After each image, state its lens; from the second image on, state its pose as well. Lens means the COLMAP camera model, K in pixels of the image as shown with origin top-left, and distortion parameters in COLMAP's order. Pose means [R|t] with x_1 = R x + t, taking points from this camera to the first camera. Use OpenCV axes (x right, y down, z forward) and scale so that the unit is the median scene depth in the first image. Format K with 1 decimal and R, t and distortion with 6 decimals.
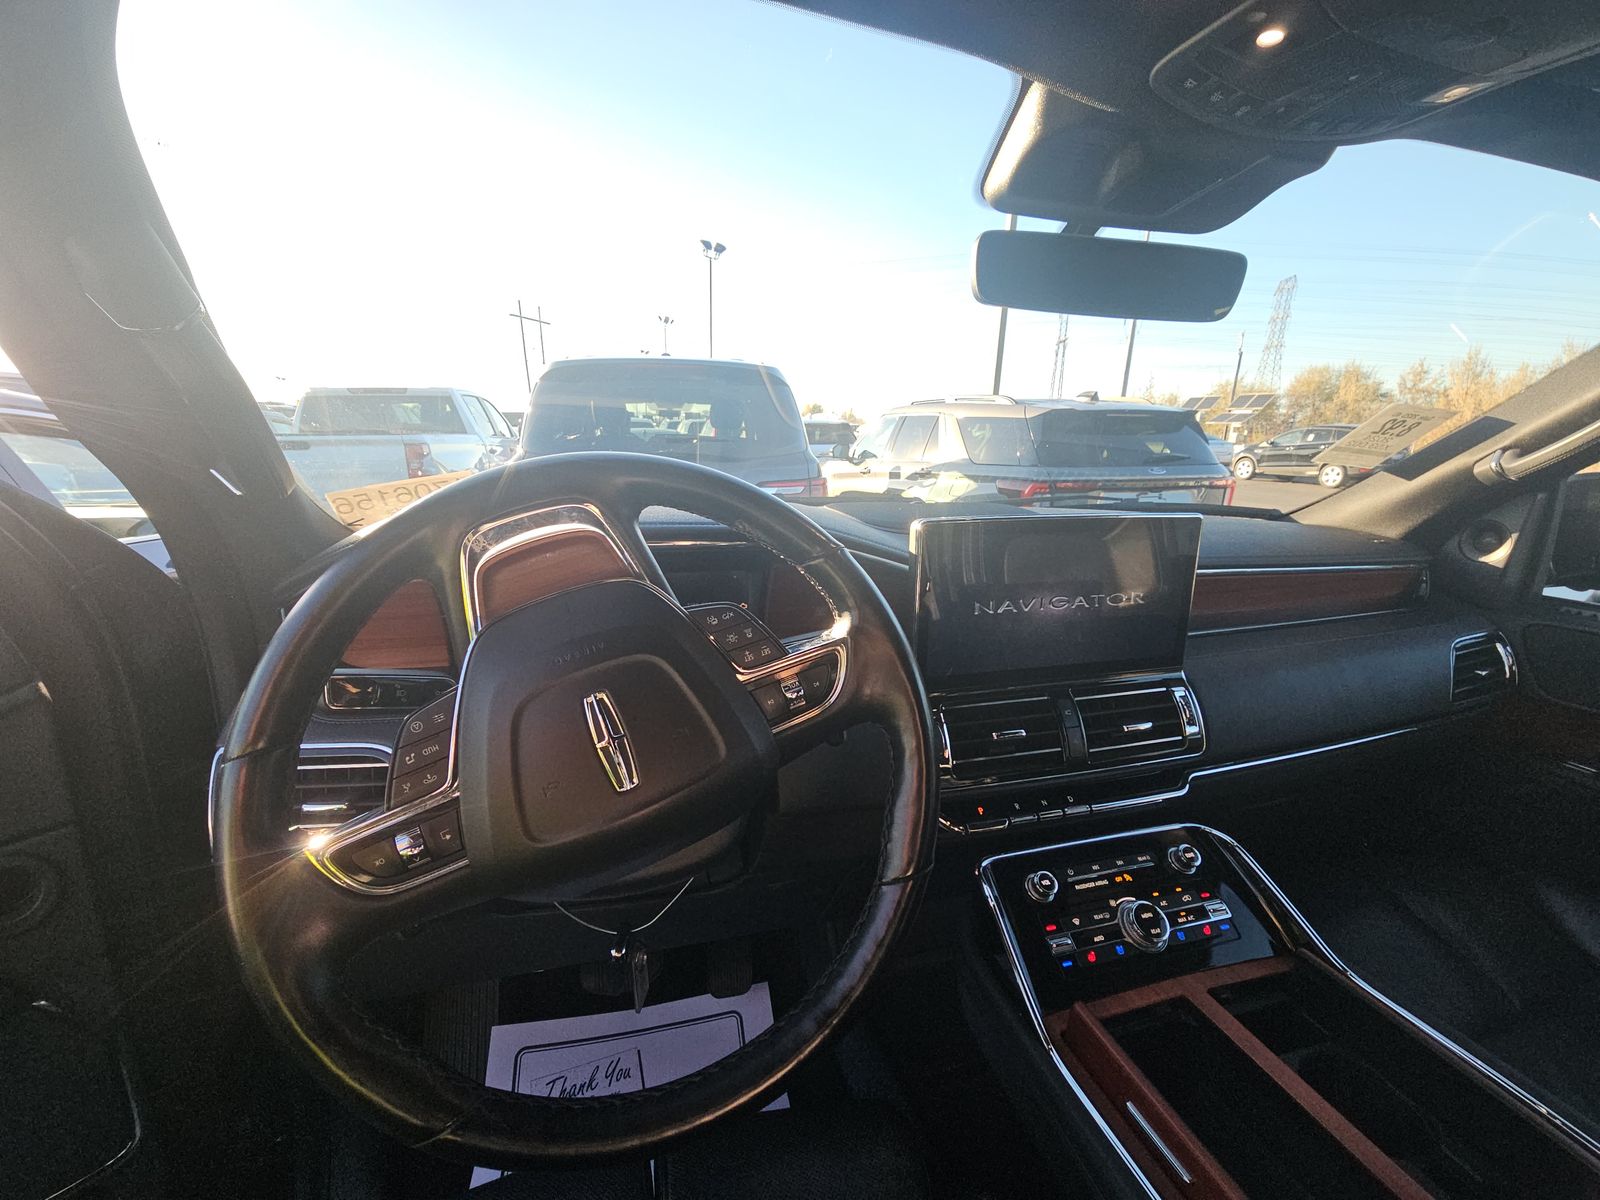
lens RADIAL K [[648.6, 0, 800.0], [0, 648.6, 600.0], [0, 0, 1]] dist [-0.000396, -0.000065]
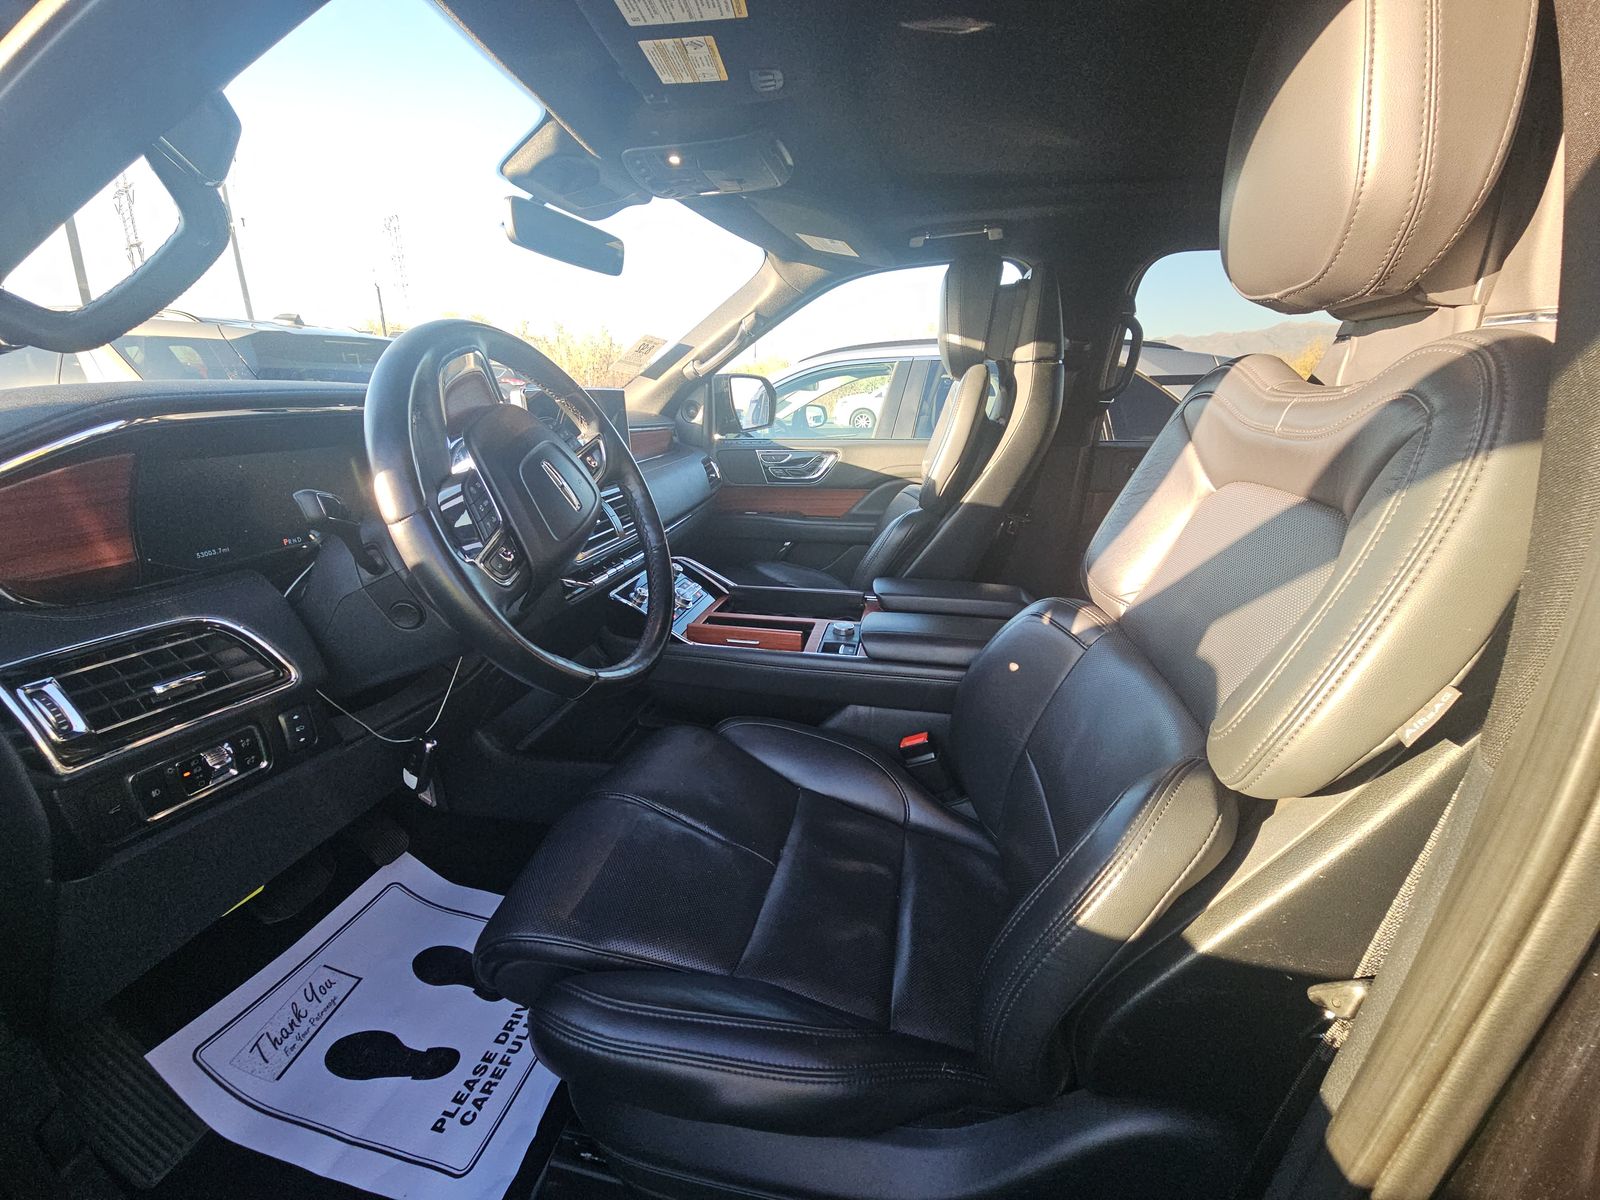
lens RADIAL K [[630.1, 0, 800.0], [0, 630.1, 600.0], [0, 0, 1]] dist [-0.001004, -0.000208]
pose [[0.448325, -0.297341, 0.842967, -0.598790], [0.211980, 0.951517, 0.222890, 0.102278], [-0.868371, 0.078765, 0.489620, -0.163549]]
